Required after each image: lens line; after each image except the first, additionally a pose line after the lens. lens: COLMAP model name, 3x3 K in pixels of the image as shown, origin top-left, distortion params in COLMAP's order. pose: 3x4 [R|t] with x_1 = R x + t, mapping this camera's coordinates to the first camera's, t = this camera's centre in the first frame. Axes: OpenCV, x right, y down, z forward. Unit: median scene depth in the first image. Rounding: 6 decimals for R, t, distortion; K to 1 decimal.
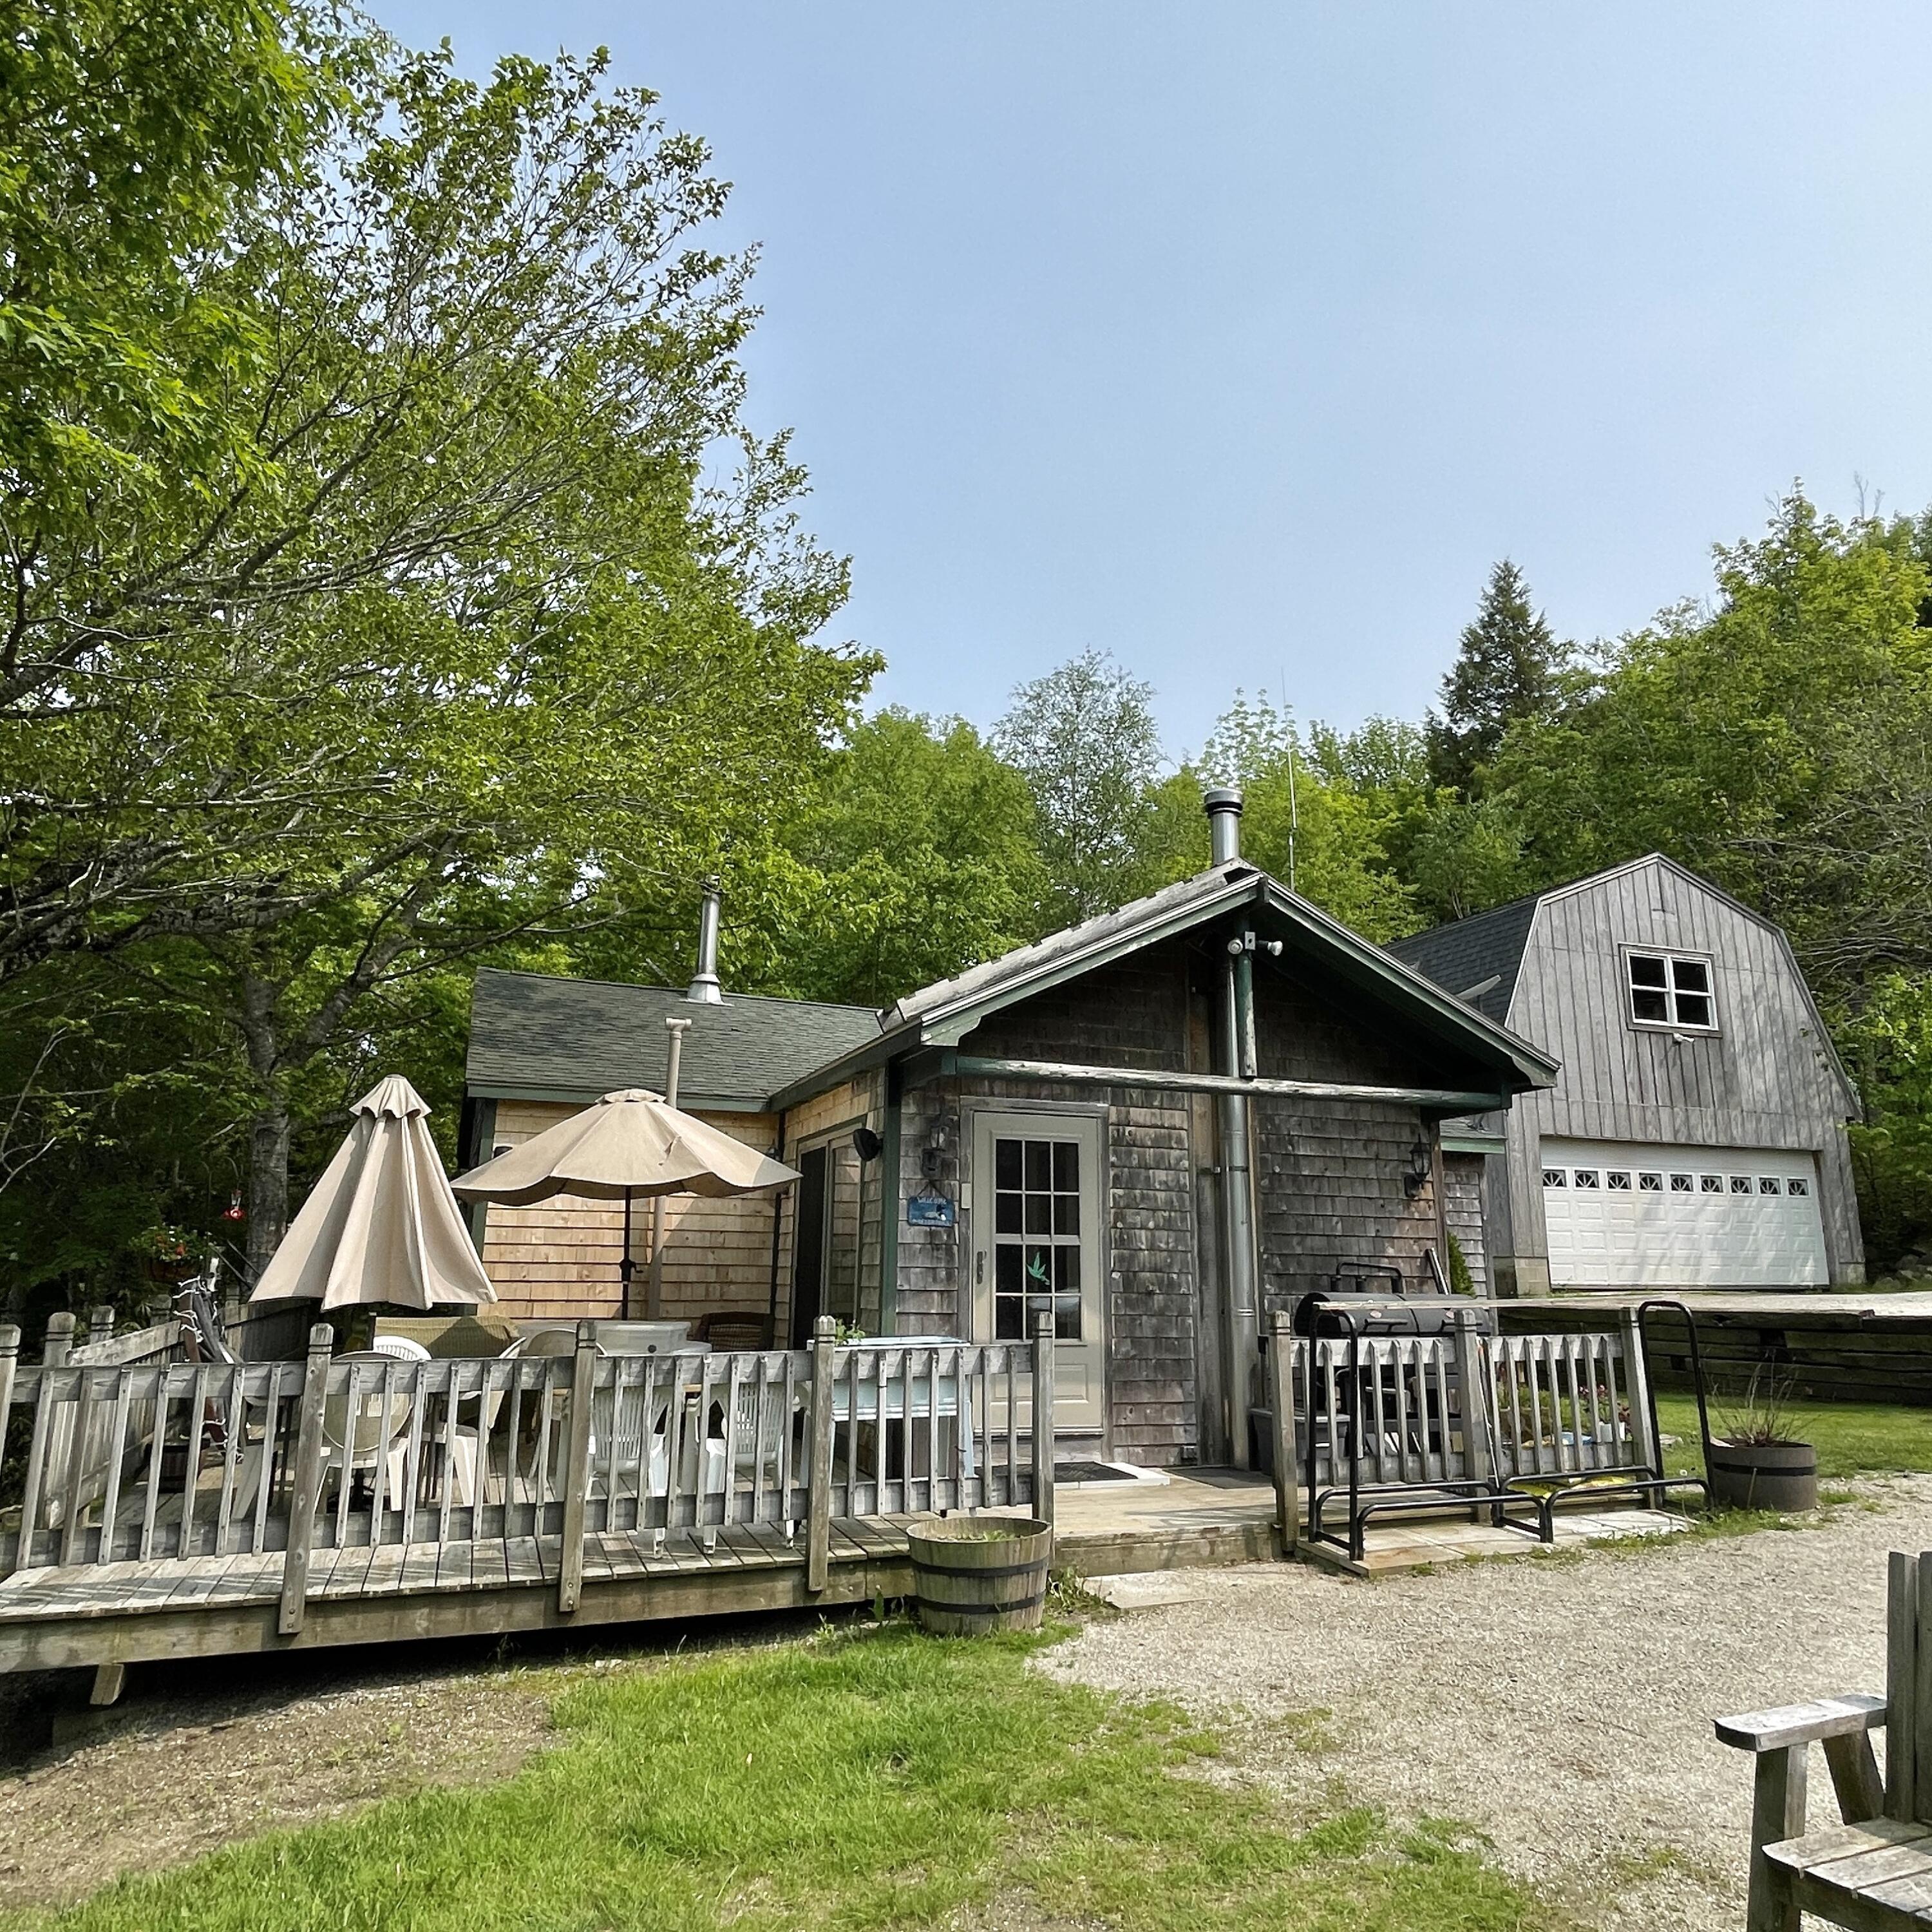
lens RADIAL K [[1344.1, 0, 919.3], [0, 1344.1, 974.9], [0, 0, 1]] dist [0.064333, -0.111512]
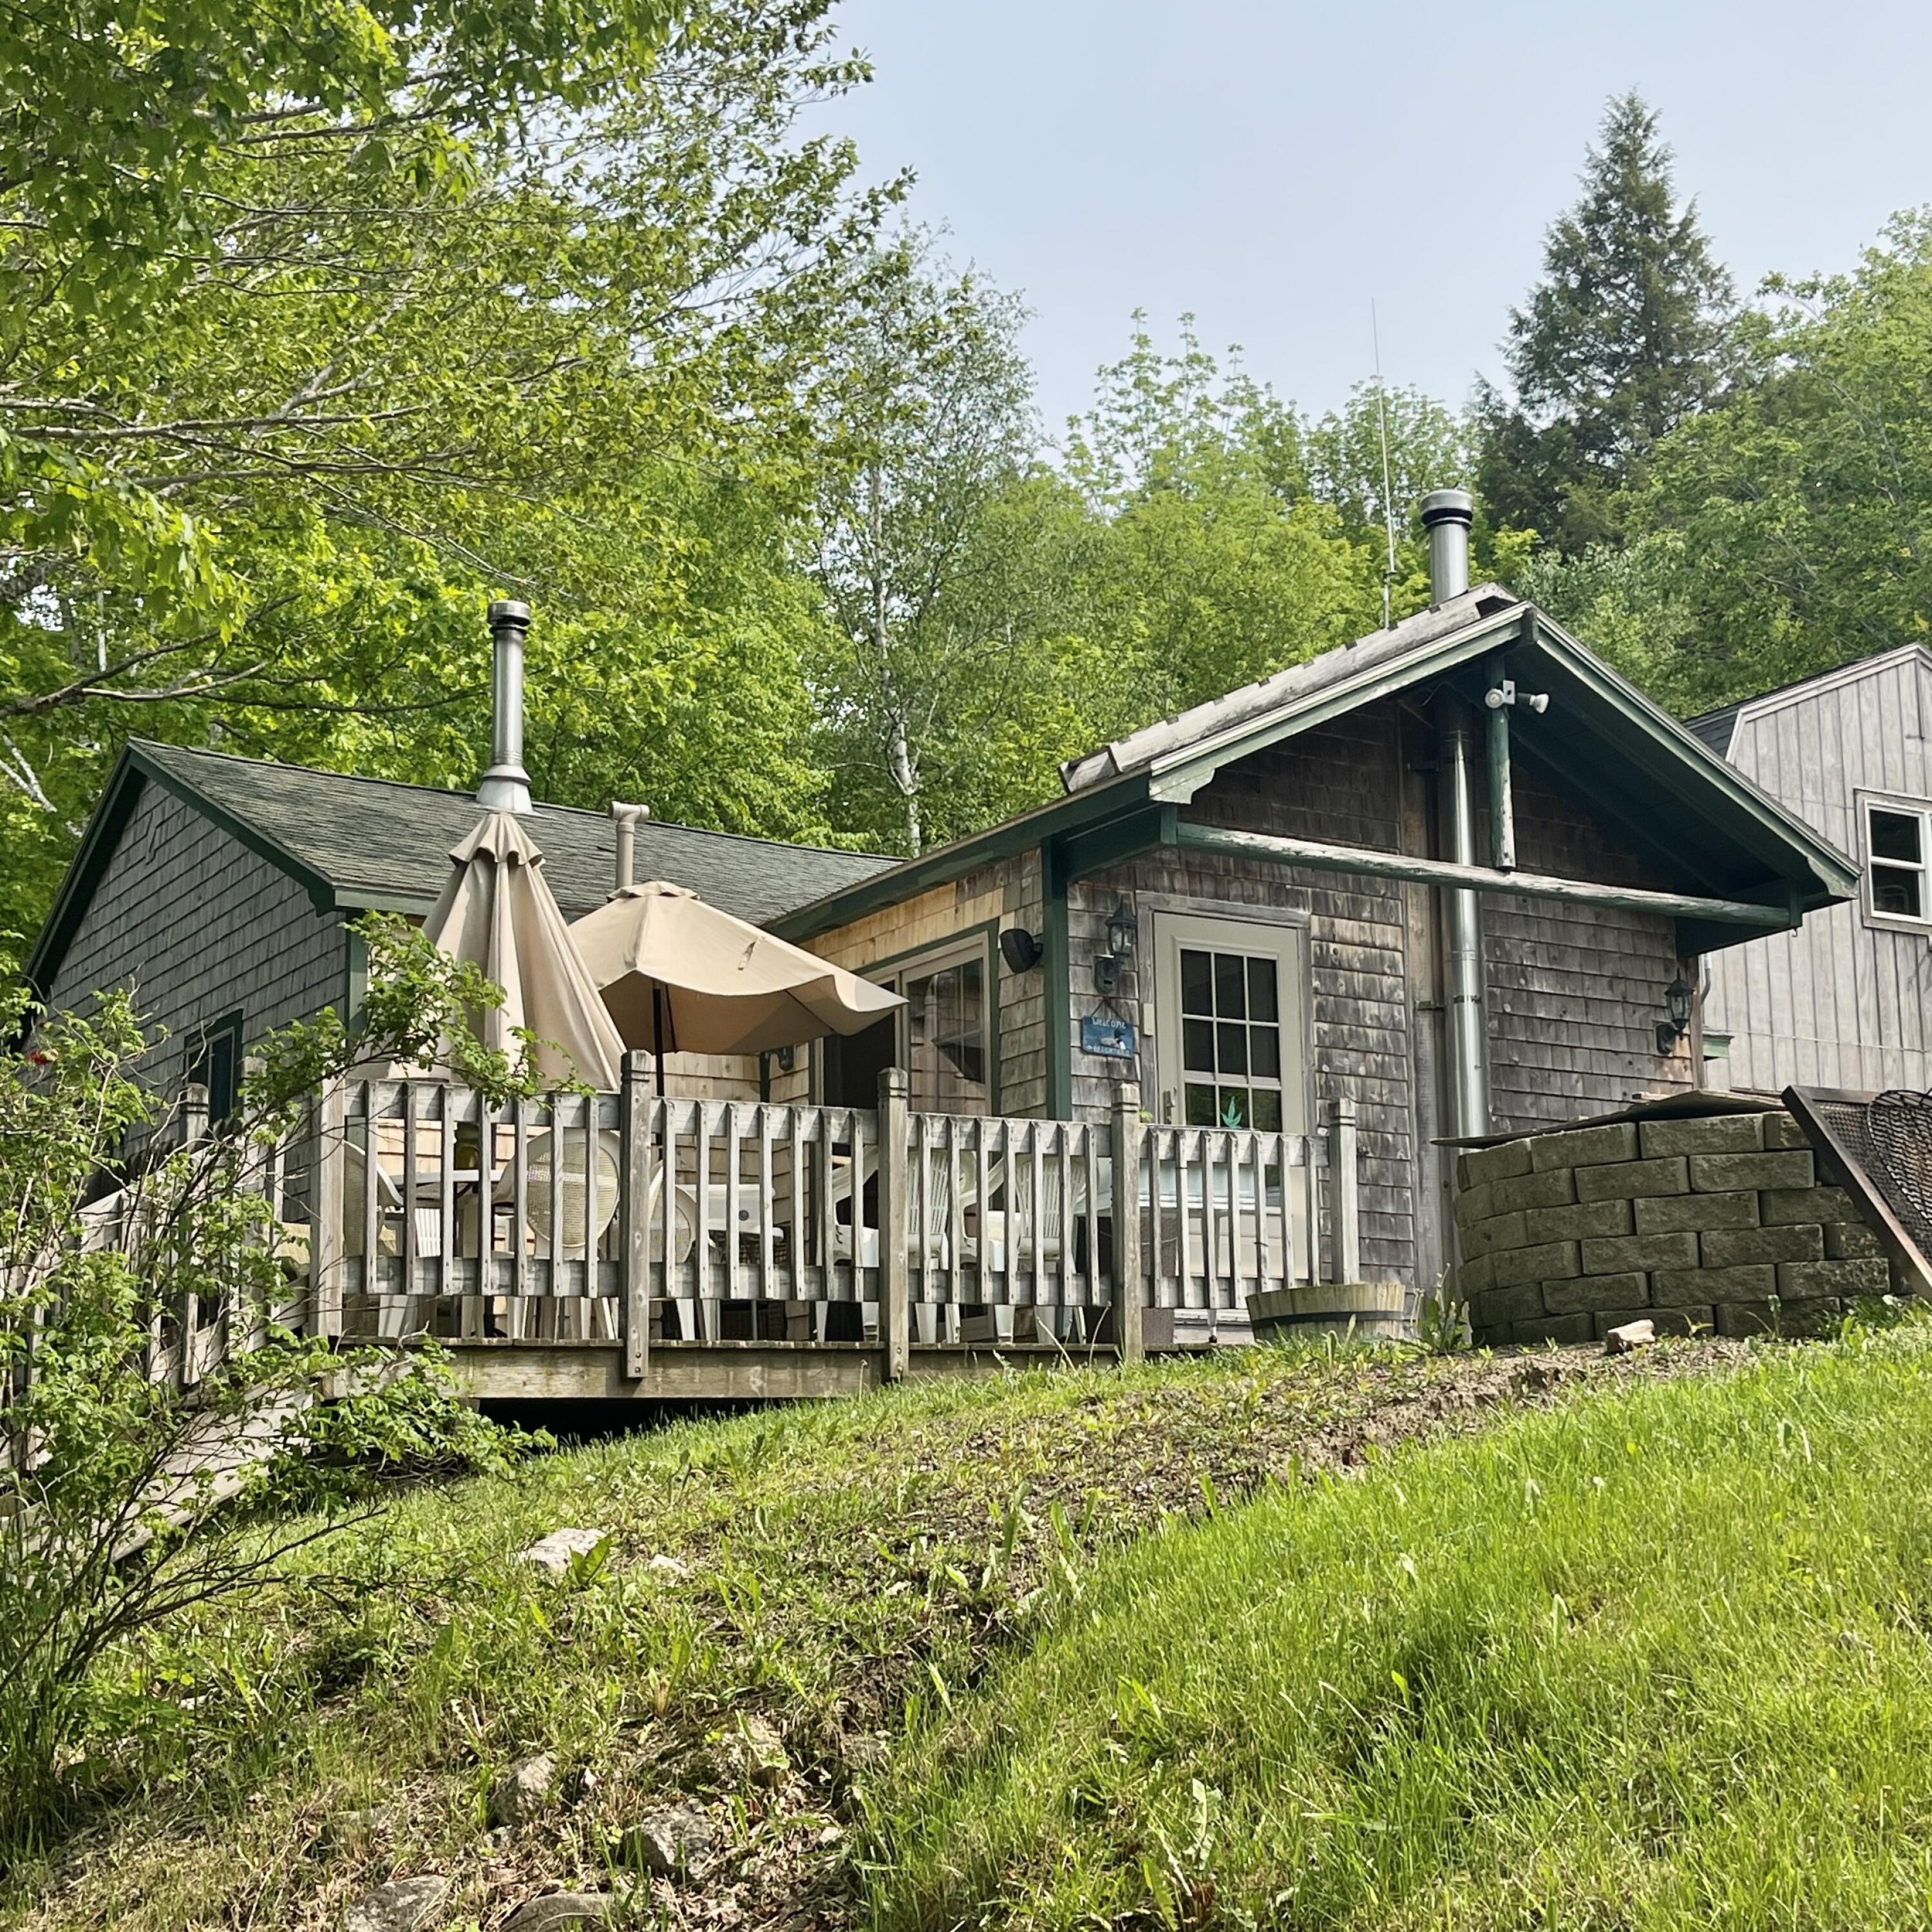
lens RADIAL K [[3027.8, 0, 967.0], [0, 3027.8, 1153.0], [0, 0, 1]] dist [0.193274, -0.627887]
pose [[0.973612, 0.003564, 0.228183, -0.420685], [-0.020108, 0.997329, 0.070220, 0.112336], [-0.227323, -0.072955, 0.971083, -0.593443]]
